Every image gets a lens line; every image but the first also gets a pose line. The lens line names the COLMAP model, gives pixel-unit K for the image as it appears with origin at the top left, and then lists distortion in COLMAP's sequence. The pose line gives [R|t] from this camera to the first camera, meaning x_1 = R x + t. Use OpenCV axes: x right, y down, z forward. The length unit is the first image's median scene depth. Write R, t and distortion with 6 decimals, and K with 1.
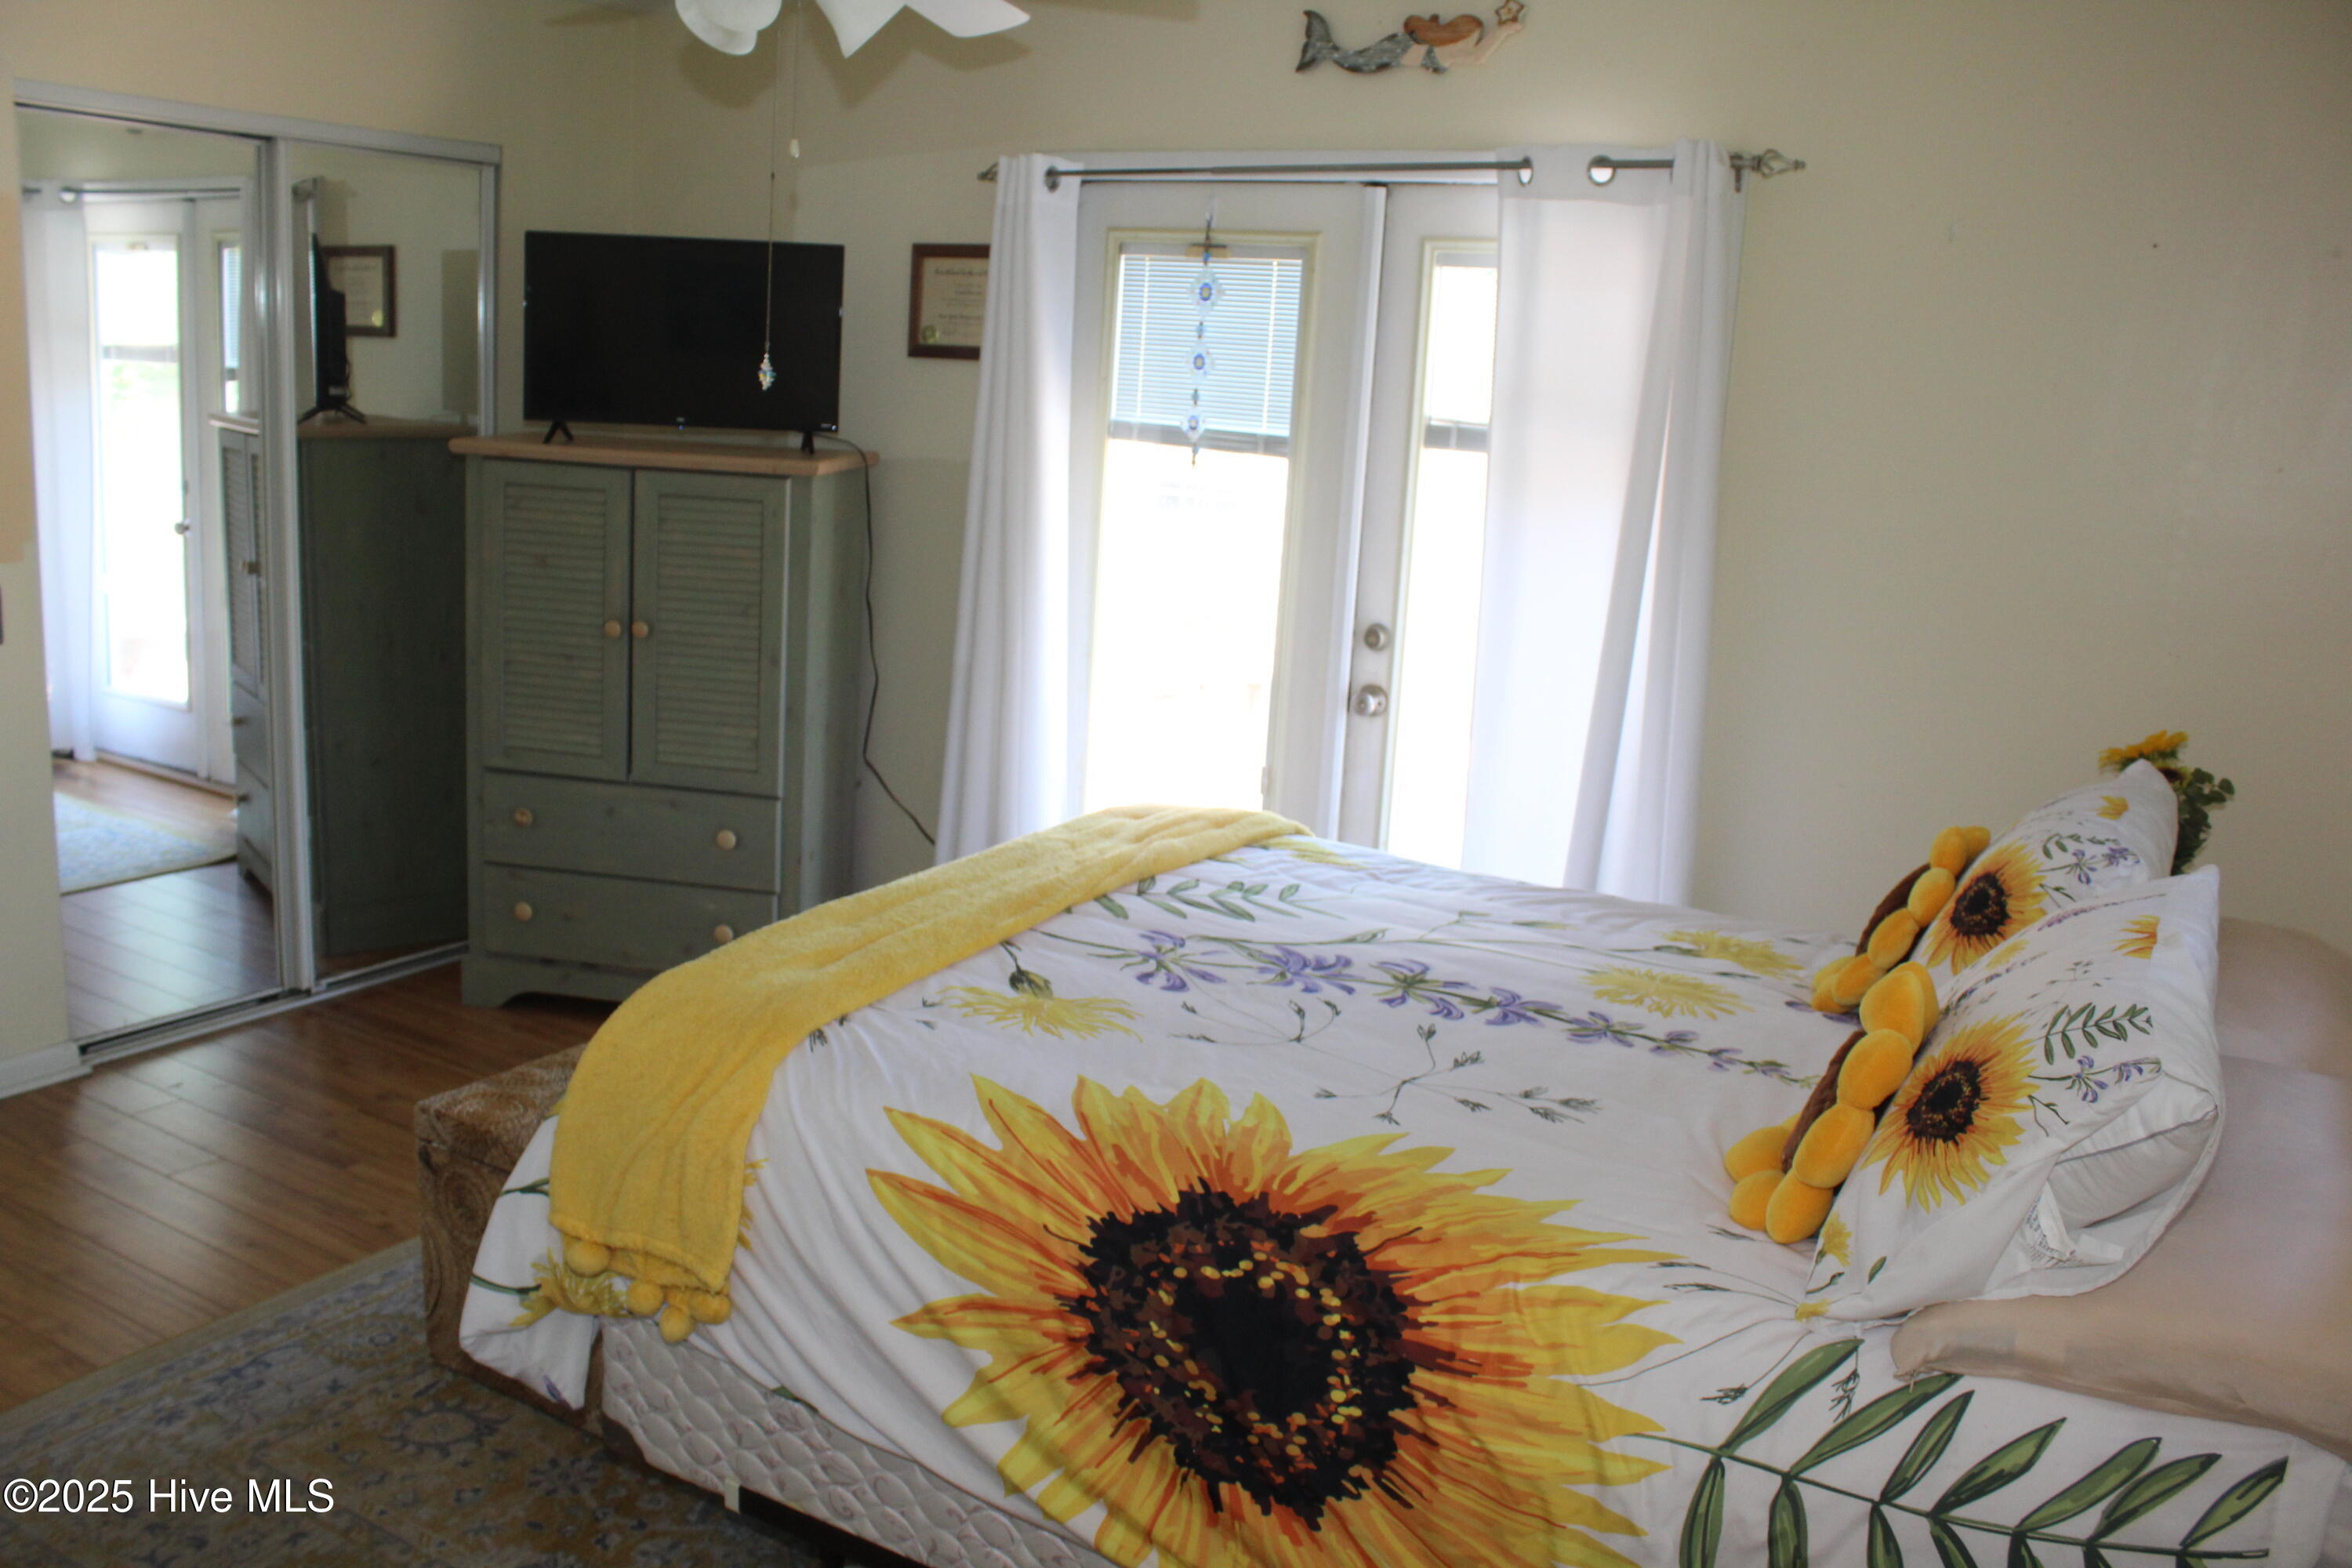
lens RADIAL K [[1958.1, 0, 1163.4], [0, 1958.1, 774.8], [0, 0, 1]] dist [-0.171831, 0.163594]
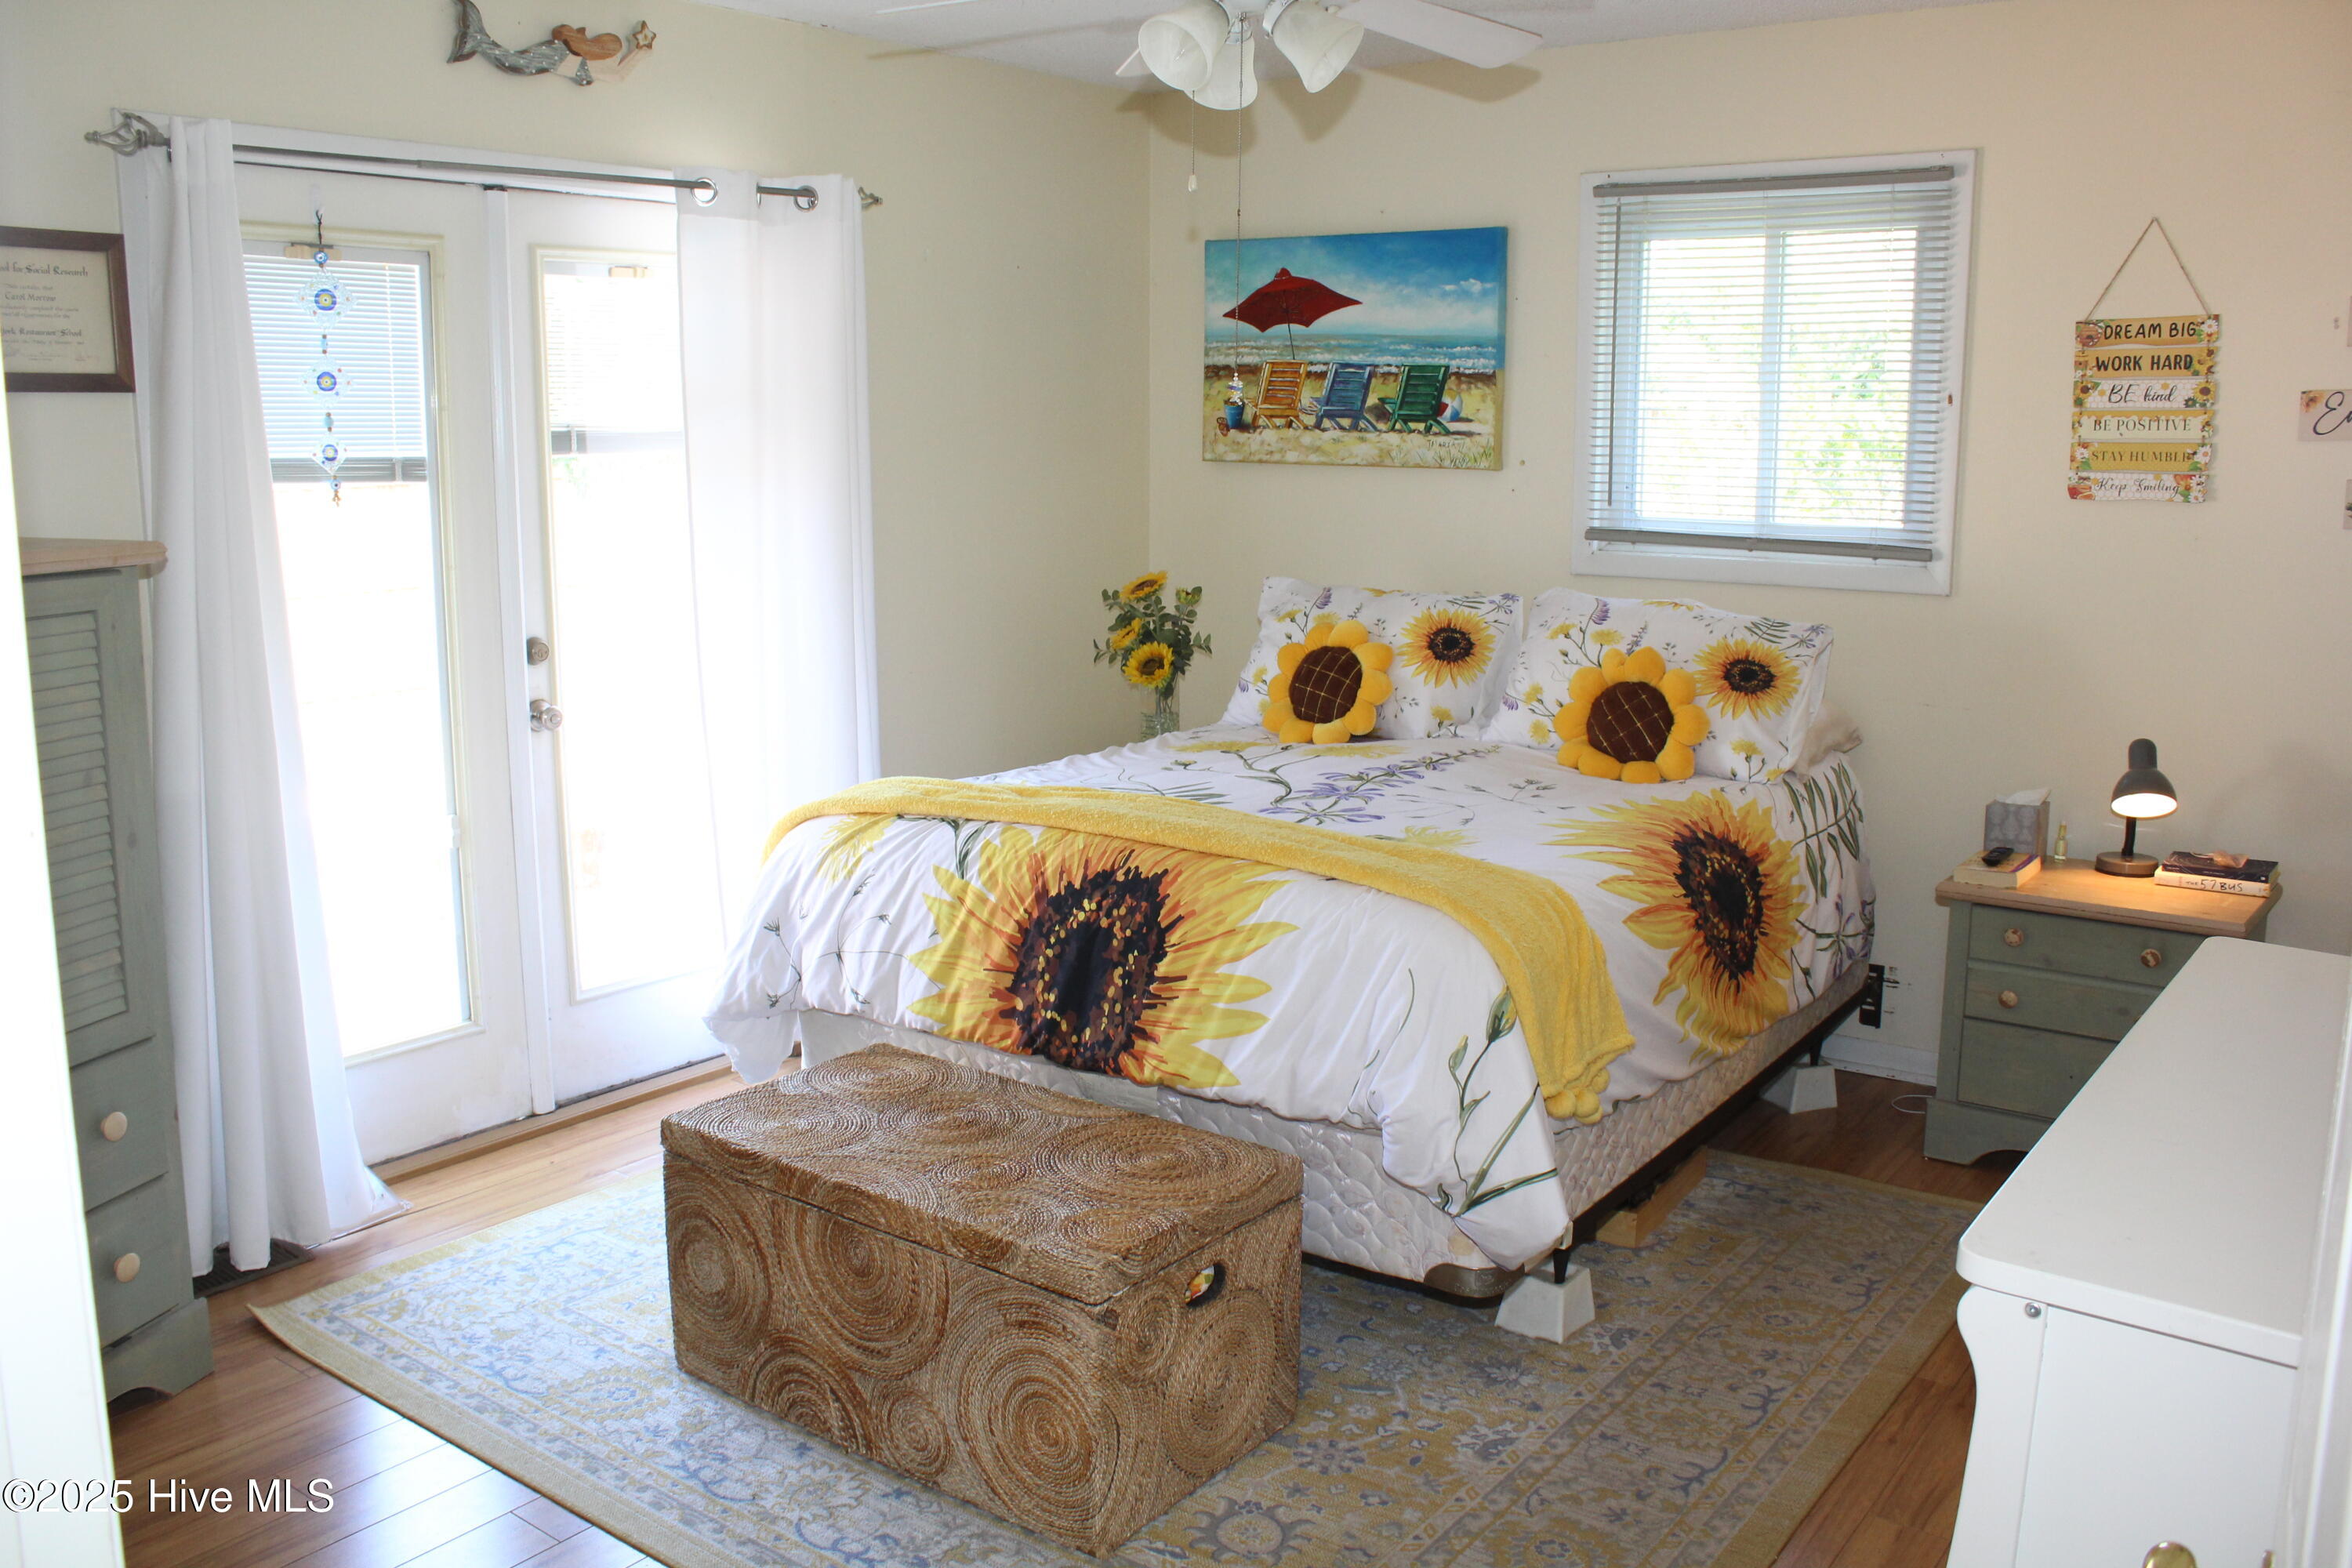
lens RADIAL K [[1958.1, 0, 1163.4], [0, 1958.1, 774.8], [0, 0, 1]] dist [-0.171831, 0.163594]
pose [[0.109160, -0.230726, 0.966876, -0.835037], [0.213347, 0.955459, 0.203915, -0.146015], [-0.970859, 0.184021, 0.153523, 0.574113]]
